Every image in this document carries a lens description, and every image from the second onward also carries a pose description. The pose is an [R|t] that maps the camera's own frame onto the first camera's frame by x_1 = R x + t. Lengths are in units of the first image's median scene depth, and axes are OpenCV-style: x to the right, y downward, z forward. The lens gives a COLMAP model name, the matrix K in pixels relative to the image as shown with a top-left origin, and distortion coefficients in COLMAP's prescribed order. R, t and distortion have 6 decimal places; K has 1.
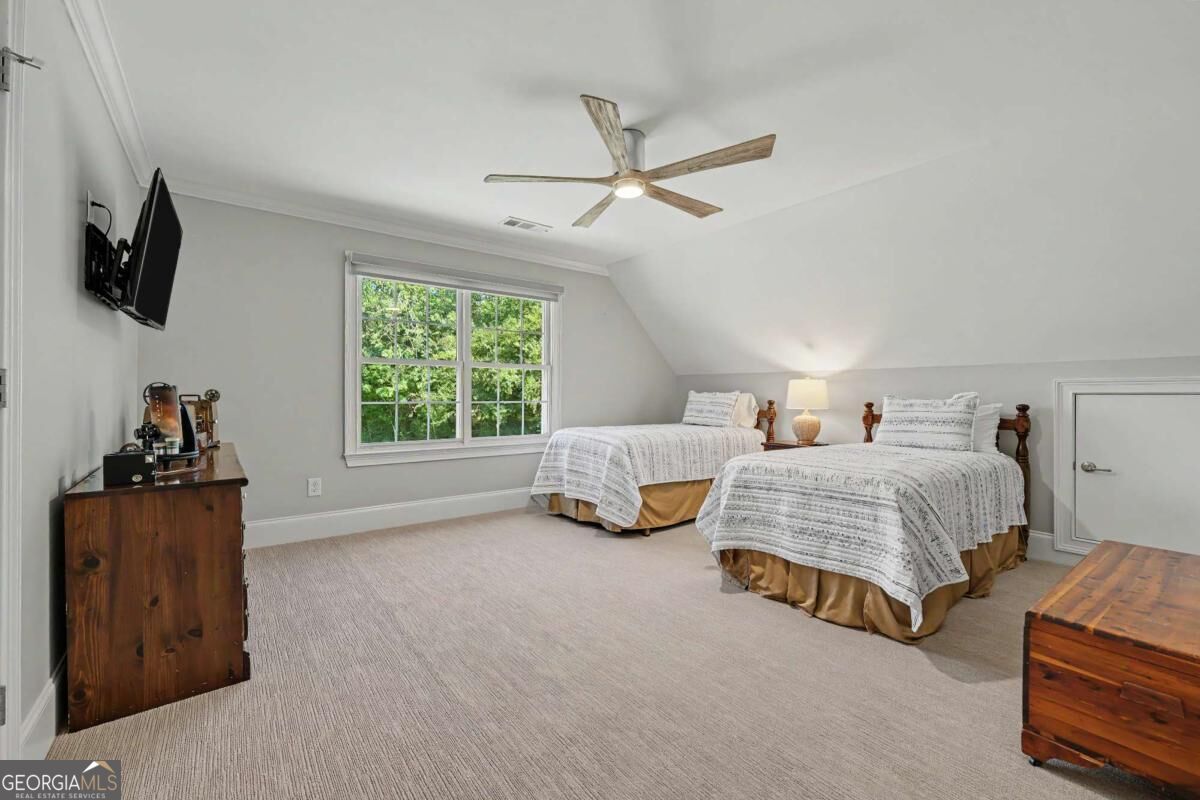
lens RADIAL K [[486.6, 0, 600.0], [0, 486.6, 400.0], [0, 0, 1]] dist [0.000687, 0.000030]
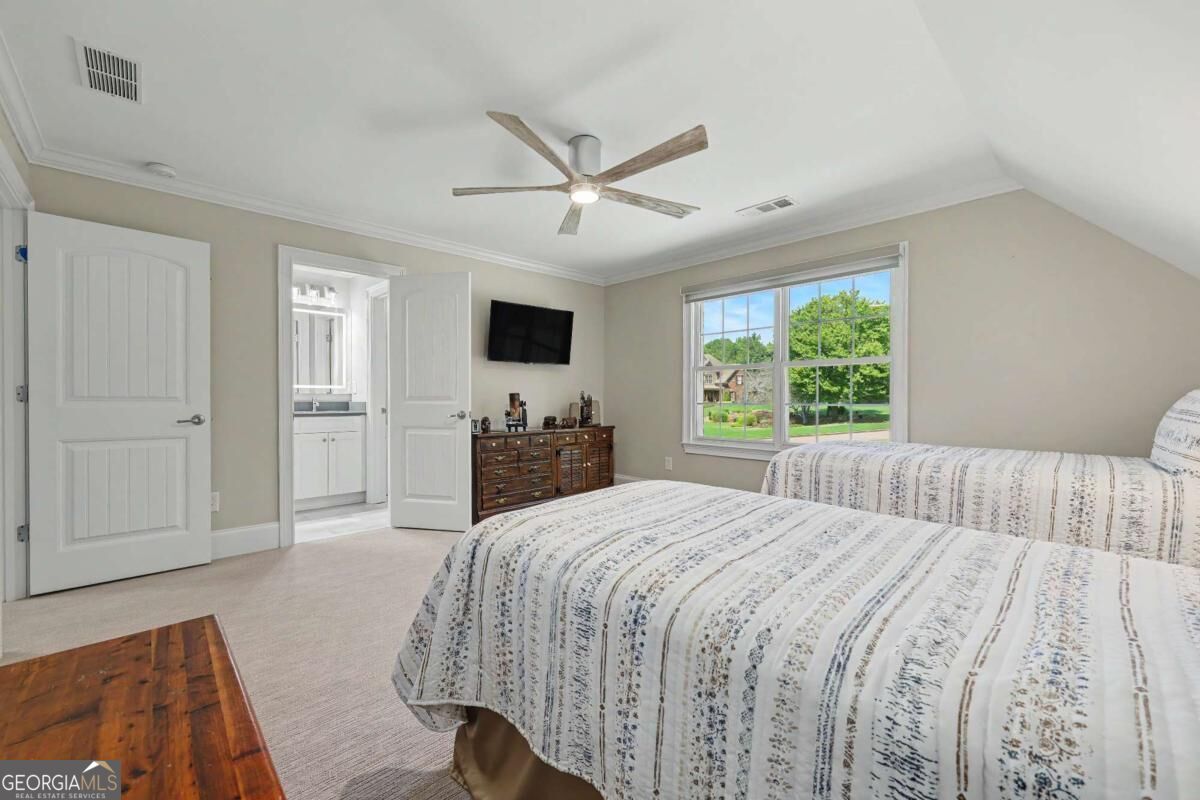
lens RADIAL K [[486.6, 0, 600.0], [0, 486.6, 400.0], [0, 0, 1]] dist [0.000687, 0.000030]
pose [[0.102762, 0.003942, -0.994698, 0.745549], [-0.010692, 0.999939, 0.002858, -0.004933], [0.994649, 0.010342, 0.102798, 0.641280]]
